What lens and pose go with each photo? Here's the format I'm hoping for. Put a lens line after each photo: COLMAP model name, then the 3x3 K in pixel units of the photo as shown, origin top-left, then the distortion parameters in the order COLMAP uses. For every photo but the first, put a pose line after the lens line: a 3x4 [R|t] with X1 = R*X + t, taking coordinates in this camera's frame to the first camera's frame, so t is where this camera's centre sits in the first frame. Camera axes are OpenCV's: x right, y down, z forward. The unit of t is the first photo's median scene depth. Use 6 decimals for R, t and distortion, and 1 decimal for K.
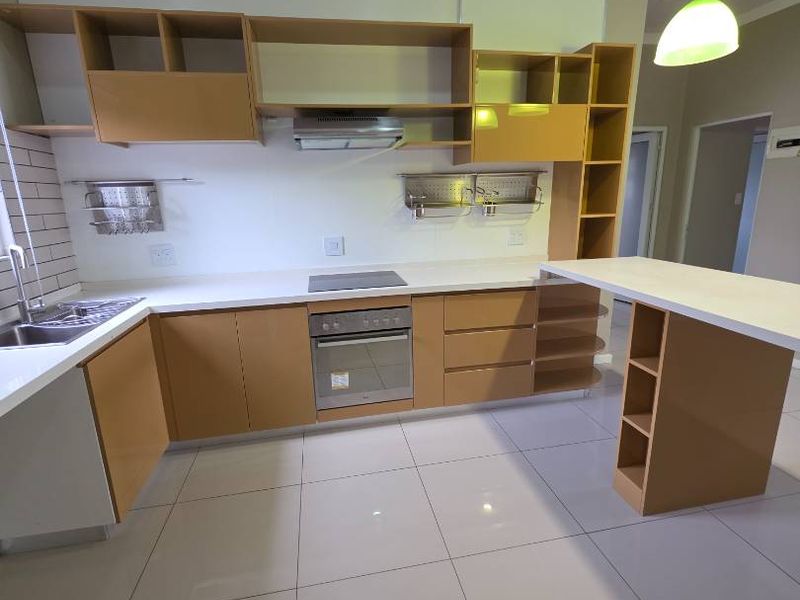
lens RADIAL K [[424.5, 0, 400.5], [0, 424.5, 303.3], [0, 0, 1]] dist [-0.002254, -0.000199]
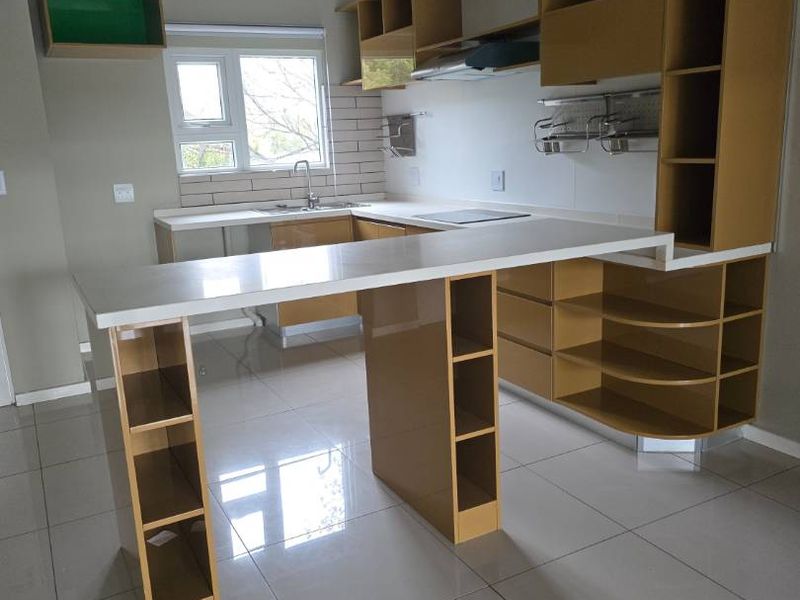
lens RADIAL K [[712.0, 0, 399.5], [0, 712.0, 299.3], [0, 0, 1]] dist [-0.008783, -0.001313]
pose [[0.294419, 0.225170, -0.928771, 1.358320], [-0.206020, 0.963950, 0.168391, -0.109168], [0.933206, 0.141768, 0.330195, 0.352606]]
